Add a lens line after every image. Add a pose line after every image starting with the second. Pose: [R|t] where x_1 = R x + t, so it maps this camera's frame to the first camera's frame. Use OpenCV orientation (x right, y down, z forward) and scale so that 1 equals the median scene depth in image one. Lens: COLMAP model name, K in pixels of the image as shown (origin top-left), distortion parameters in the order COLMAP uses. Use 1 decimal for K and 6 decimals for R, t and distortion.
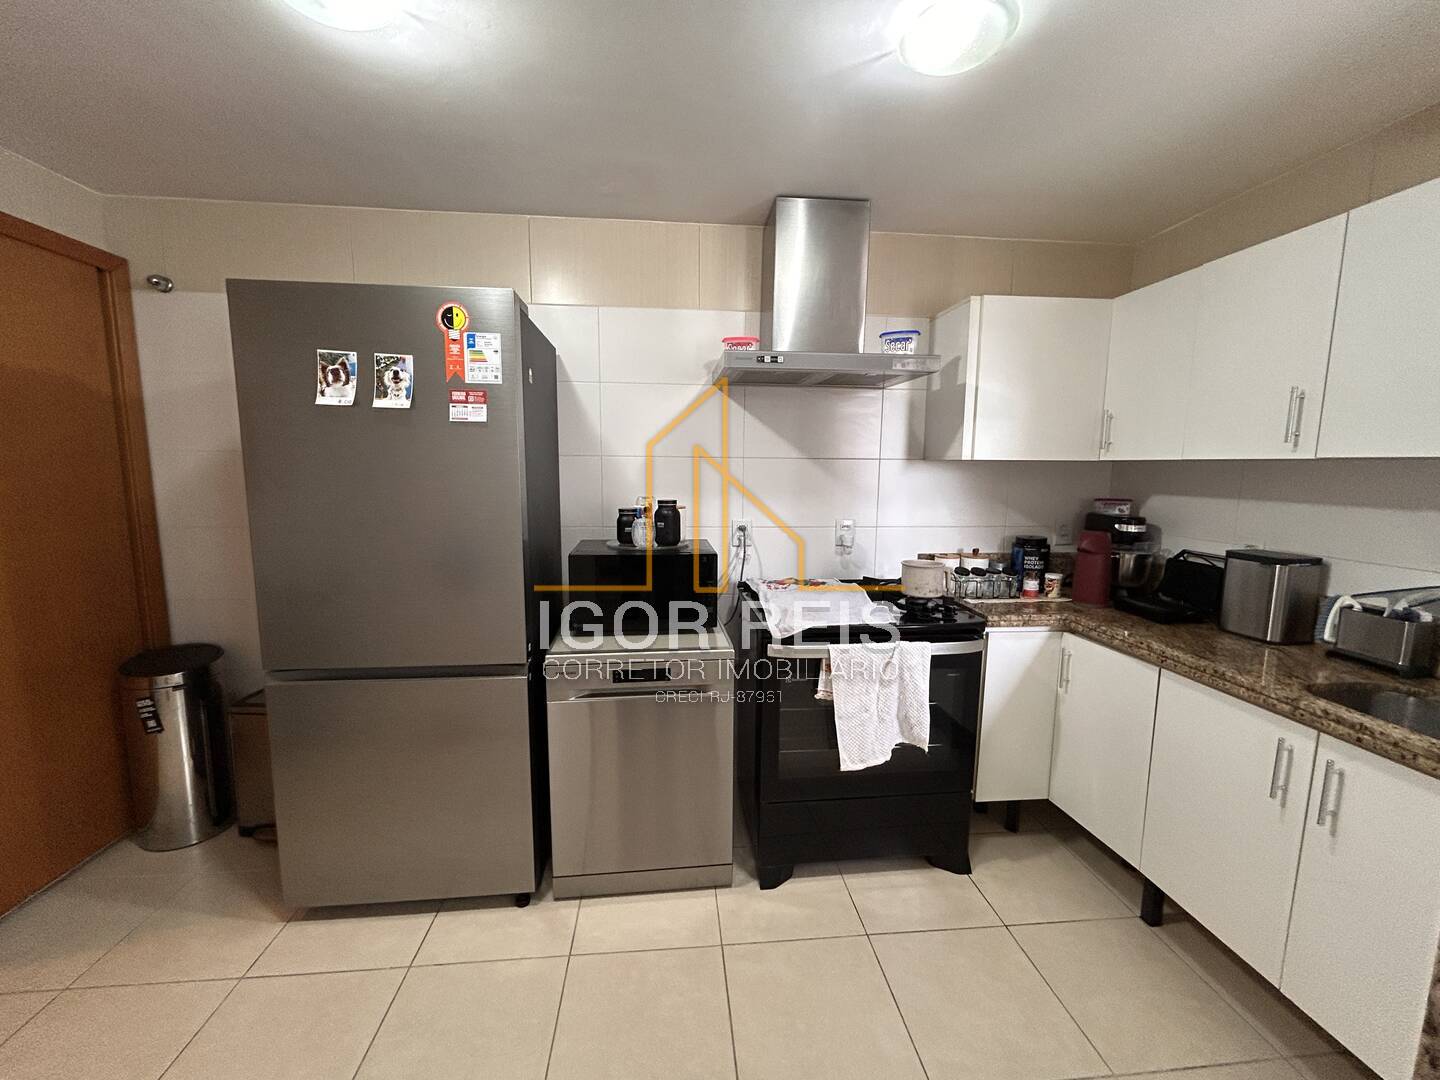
lens RADIAL K [[579.2, 0, 717.5], [0, 579.2, 541.8], [0, 0, 1]] dist [-0.001303, 0.000662]
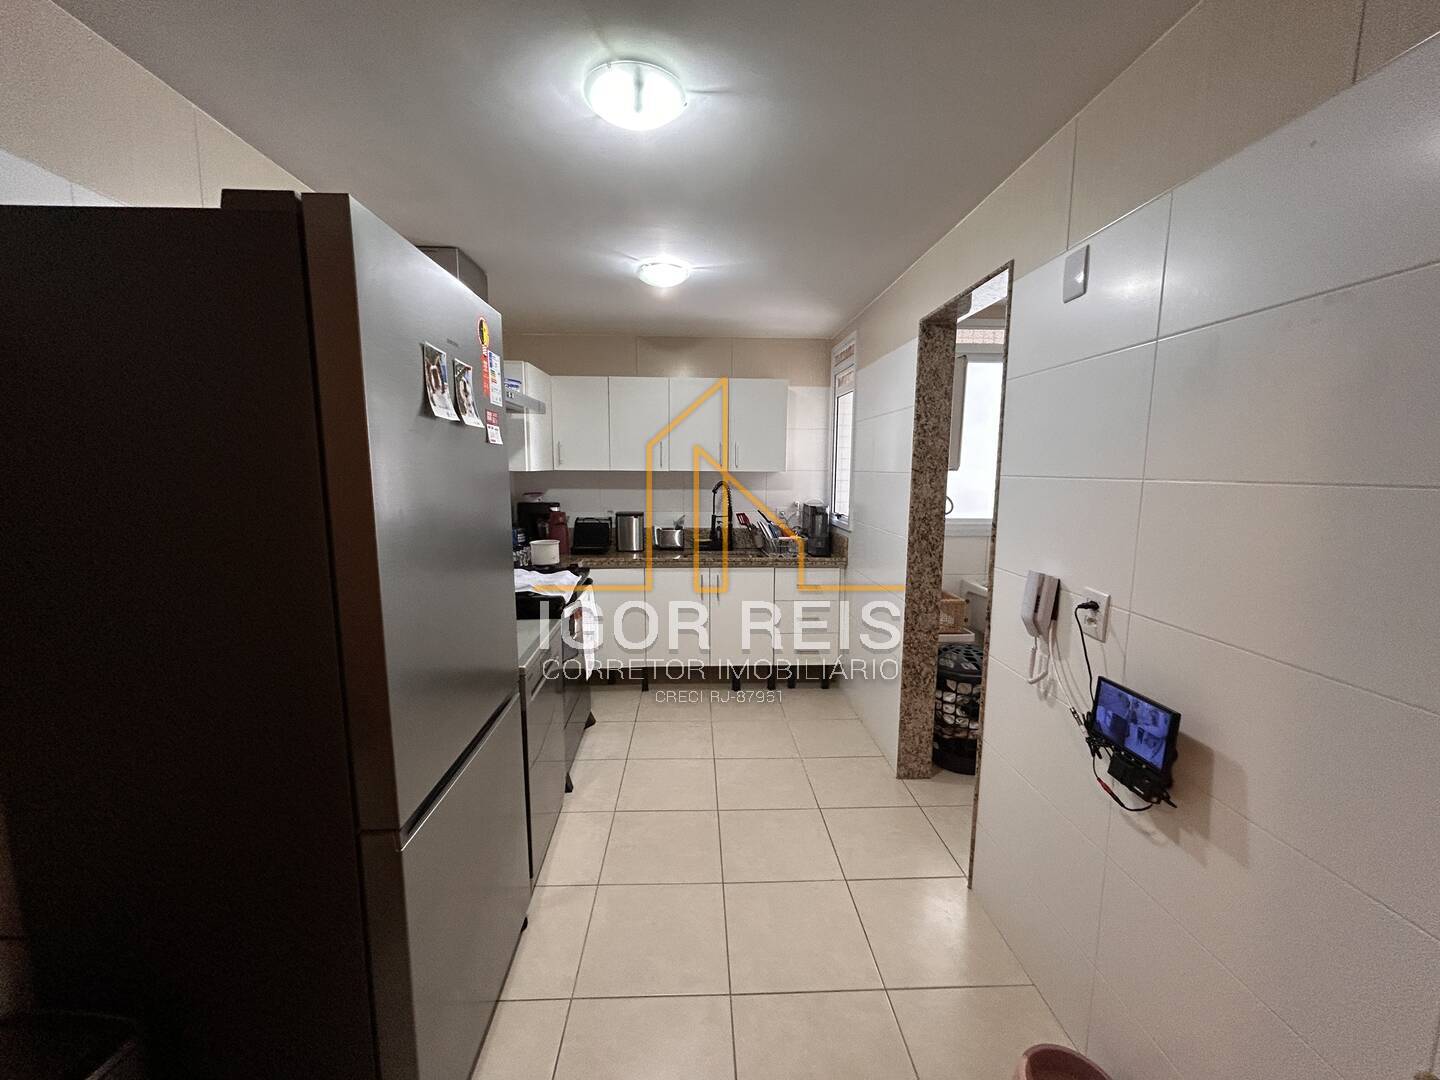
lens RADIAL K [[579.2, 0, 717.5], [0, 579.2, 541.8], [0, 0, 1]] dist [-0.001303, 0.000662]
pose [[0.049119, -0.136696, 0.989395, -1.392870], [0.126478, 0.983467, 0.129598, -0.127811], [-0.990753, 0.118771, 0.065596, 0.602542]]
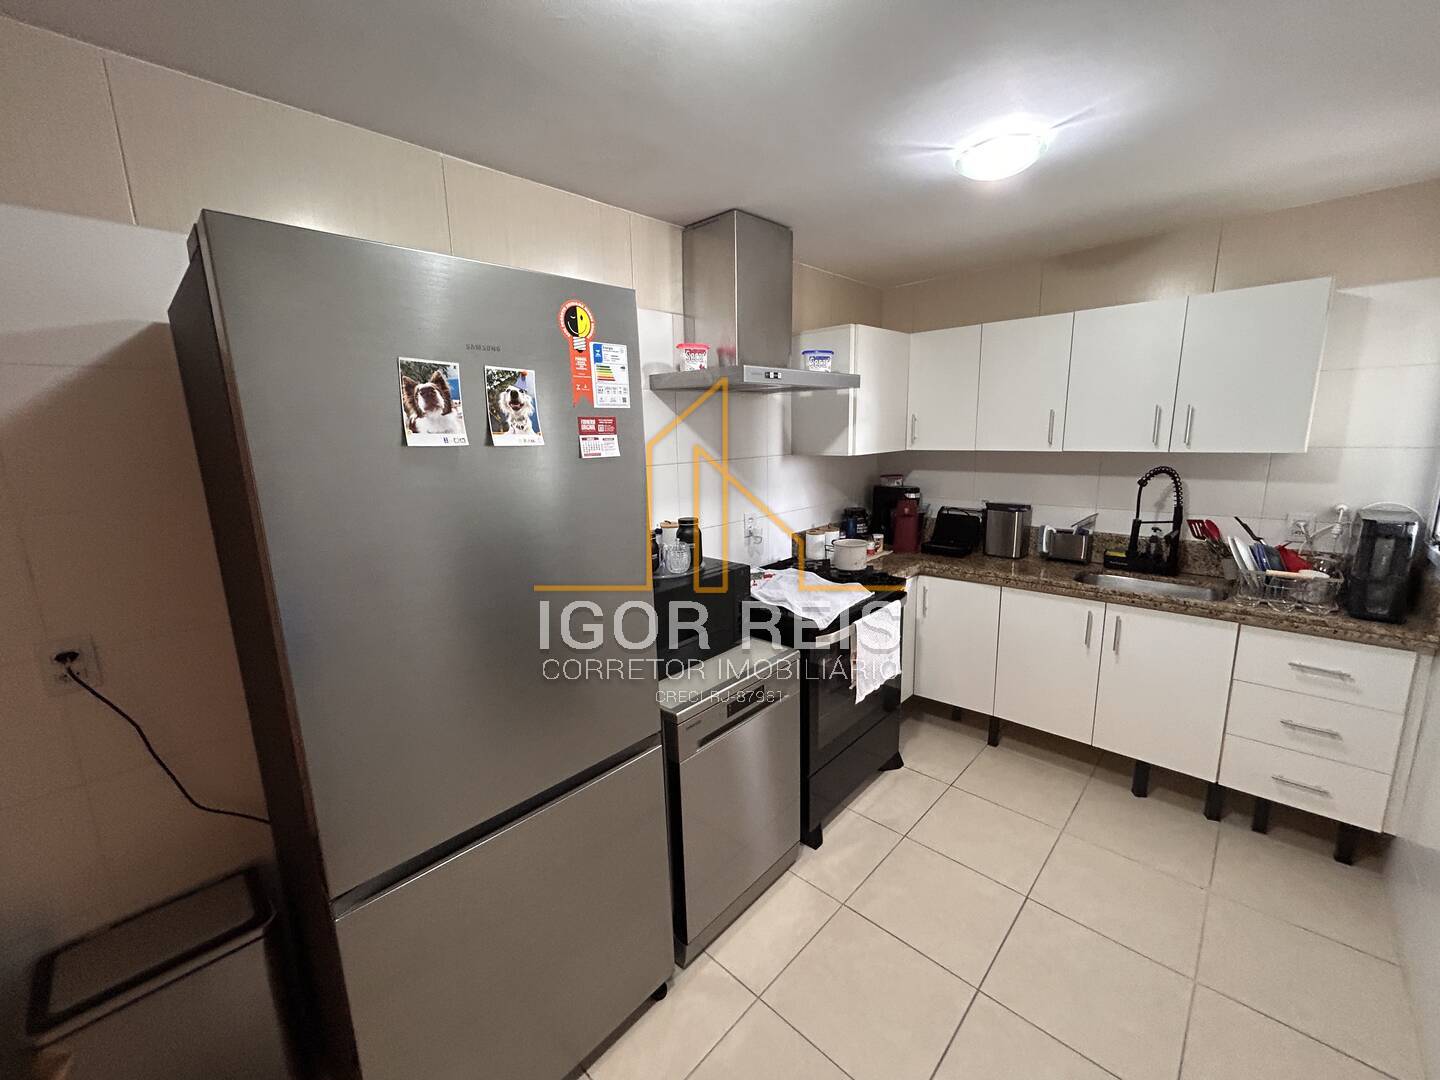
lens RADIAL K [[579.2, 0, 717.5], [0, 579.2, 541.8], [0, 0, 1]] dist [-0.001303, 0.000662]
pose [[0.753981, -0.154139, 0.638556, -0.836965], [0.118397, 0.988048, 0.098704, -0.155438], [-0.646139, 0.001182, 0.763219, 0.306874]]
